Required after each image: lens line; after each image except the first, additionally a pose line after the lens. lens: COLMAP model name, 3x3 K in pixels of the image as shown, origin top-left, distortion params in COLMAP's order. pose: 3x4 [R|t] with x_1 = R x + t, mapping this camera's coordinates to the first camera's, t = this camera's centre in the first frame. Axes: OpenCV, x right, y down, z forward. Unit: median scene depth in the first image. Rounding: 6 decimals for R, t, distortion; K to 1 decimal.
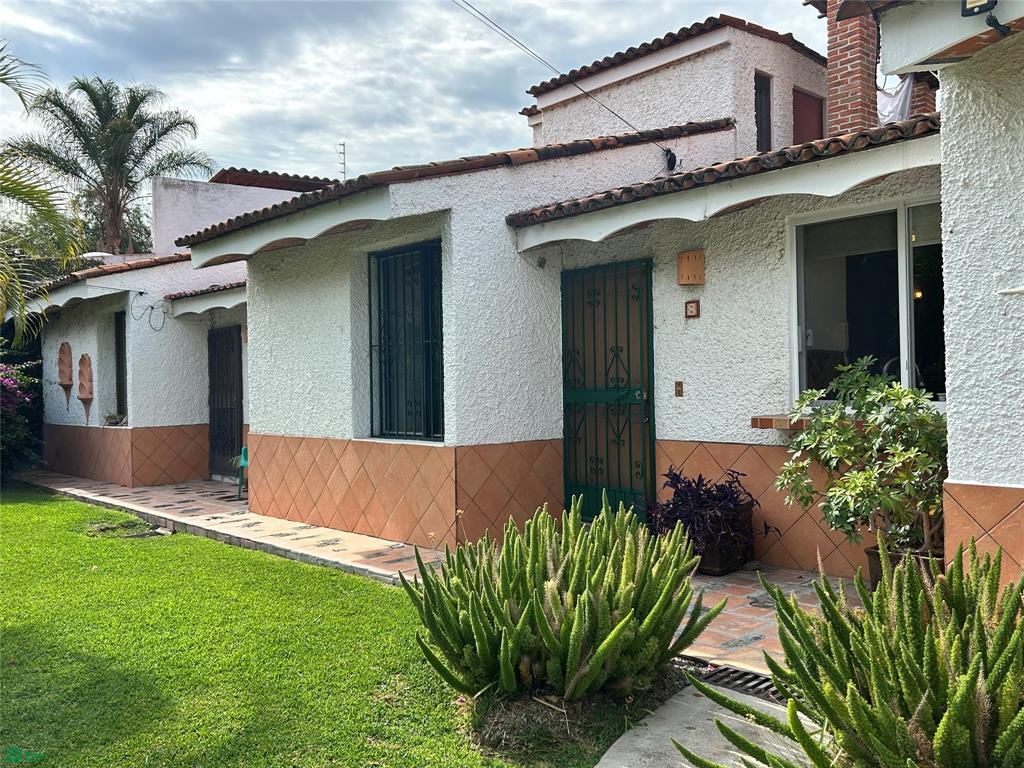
lens RADIAL K [[856.2, 0, 513.0], [0, 856.2, 385.8], [0, 0, 1]] dist [0.067256, -0.006135]
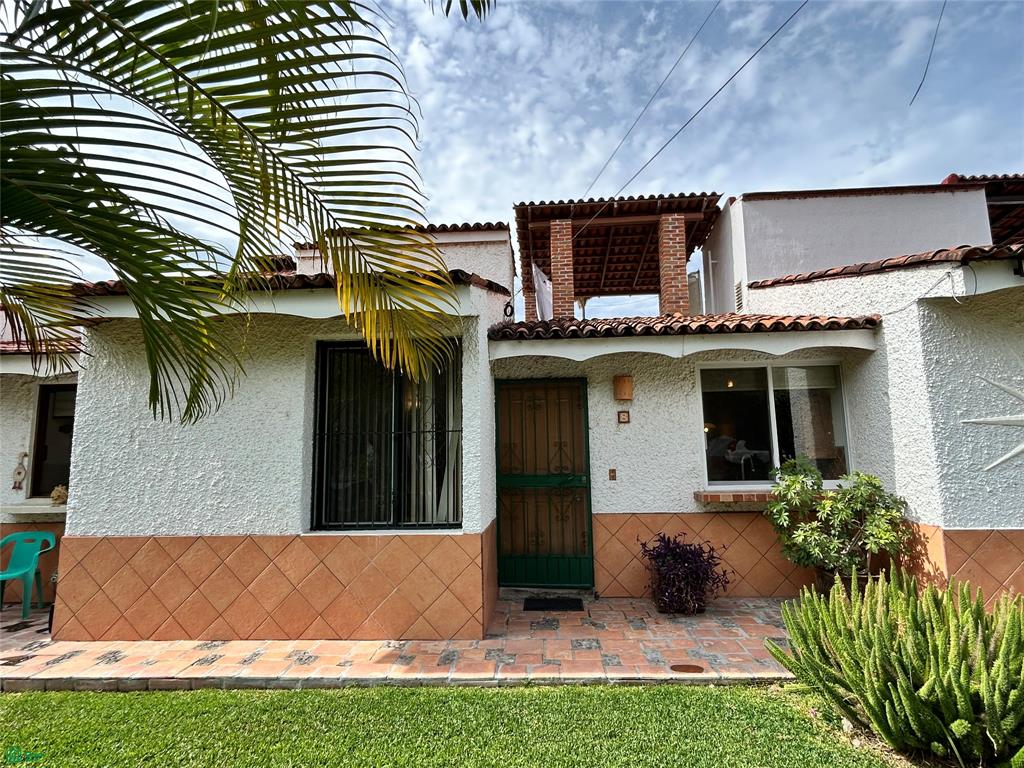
lens RADIAL K [[551.5, 0, 511.8], [0, 551.5, 381.5], [0, 0, 1]] dist [0.003862, 0.000945]
pose [[0.715764, 0.099721, 0.691186, -0.524354], [0.006698, 0.988726, -0.149585, -0.012275], [-0.698310, 0.111697, 0.707027, 0.459984]]
